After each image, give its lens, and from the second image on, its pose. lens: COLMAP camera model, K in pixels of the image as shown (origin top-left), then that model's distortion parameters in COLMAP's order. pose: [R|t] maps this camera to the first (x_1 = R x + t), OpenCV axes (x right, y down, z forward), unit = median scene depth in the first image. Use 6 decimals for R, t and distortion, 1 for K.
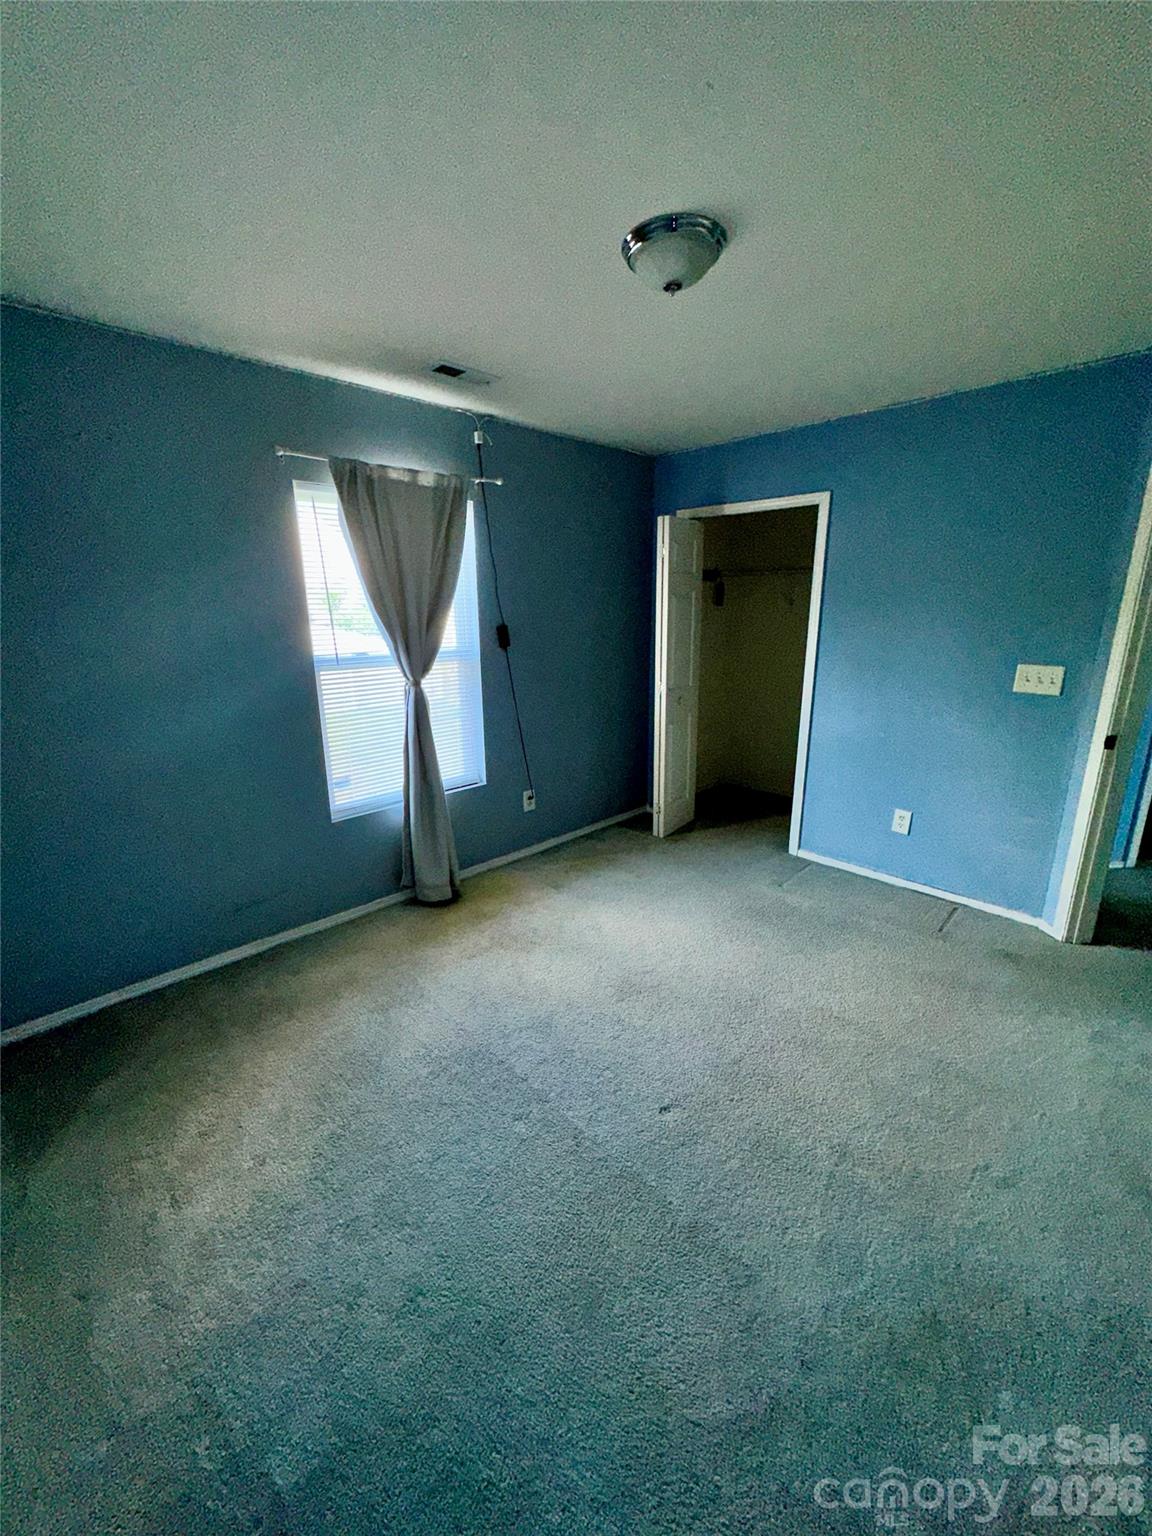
lens RADIAL K [[613.3, 0, 576.2], [0, 613.3, 762.0], [0, 0, 1]] dist [0.000934, 0.001485]
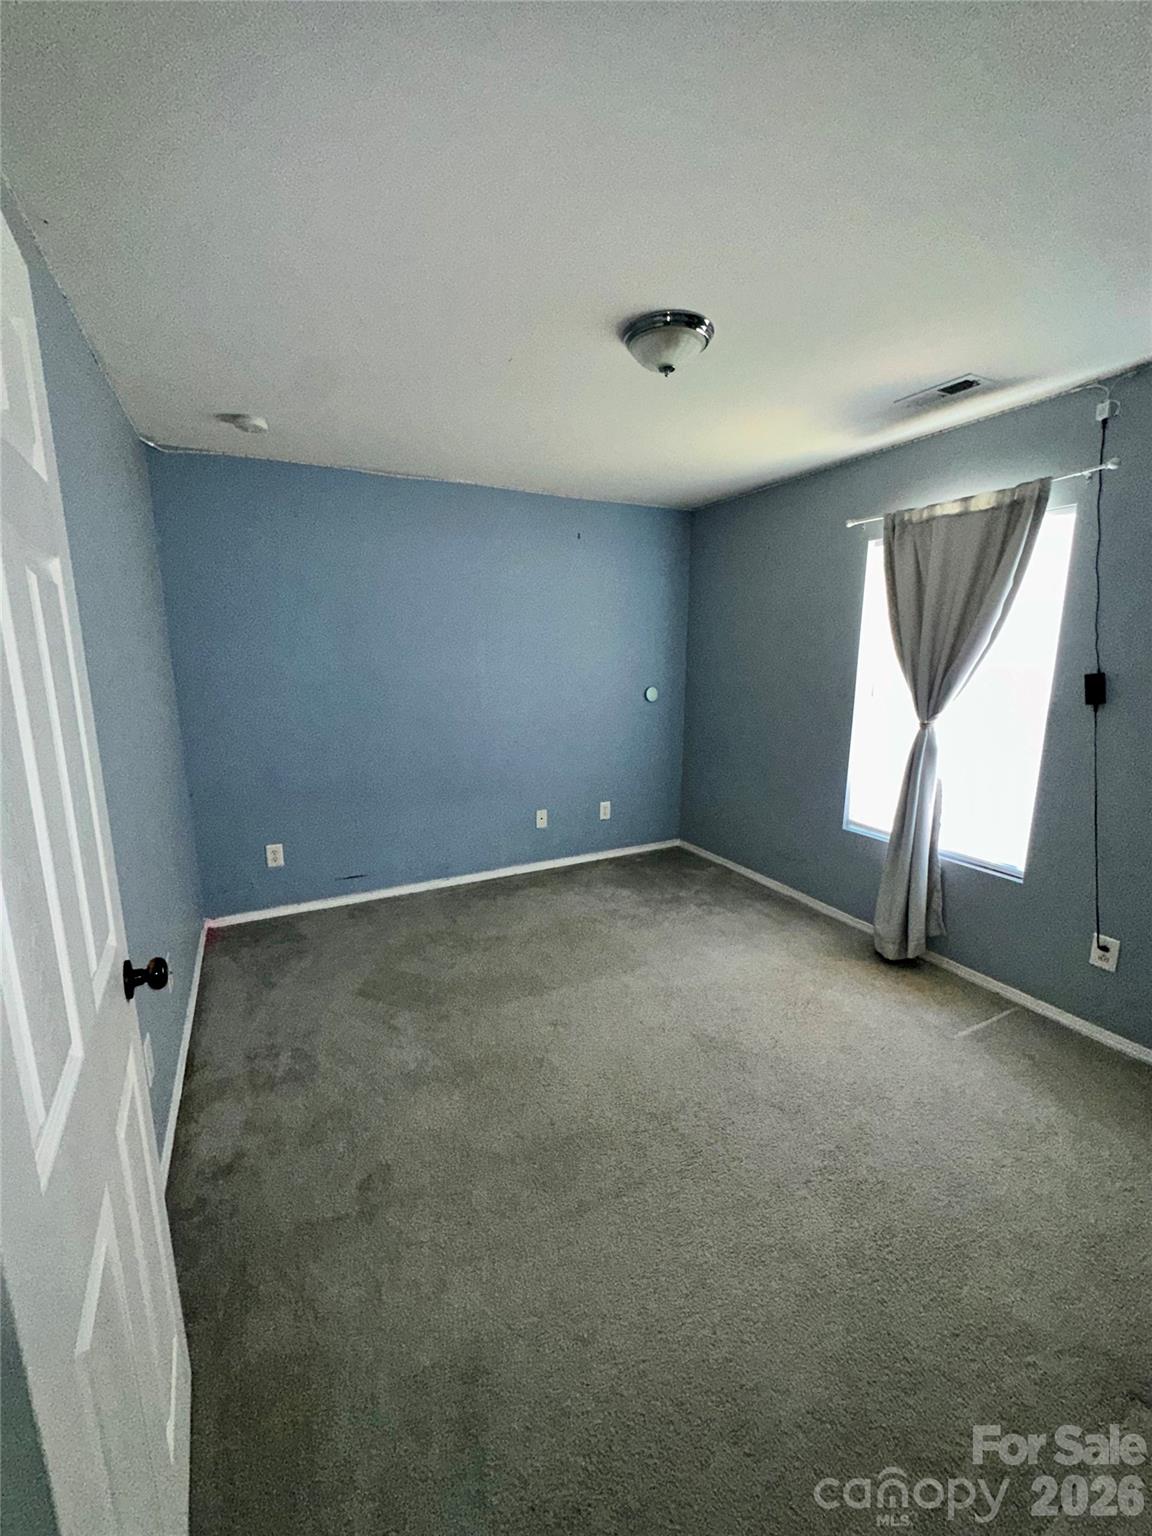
lens RADIAL K [[613.3, 0, 572.2], [0, 613.3, 771.1], [0, 0, 1]] dist [0.000934, 0.001485]
pose [[-0.286878, 0.201783, -0.936475, 0.791911], [-0.233255, 0.933430, 0.272582, -0.194701], [0.929136, 0.296635, -0.220714, 0.729954]]
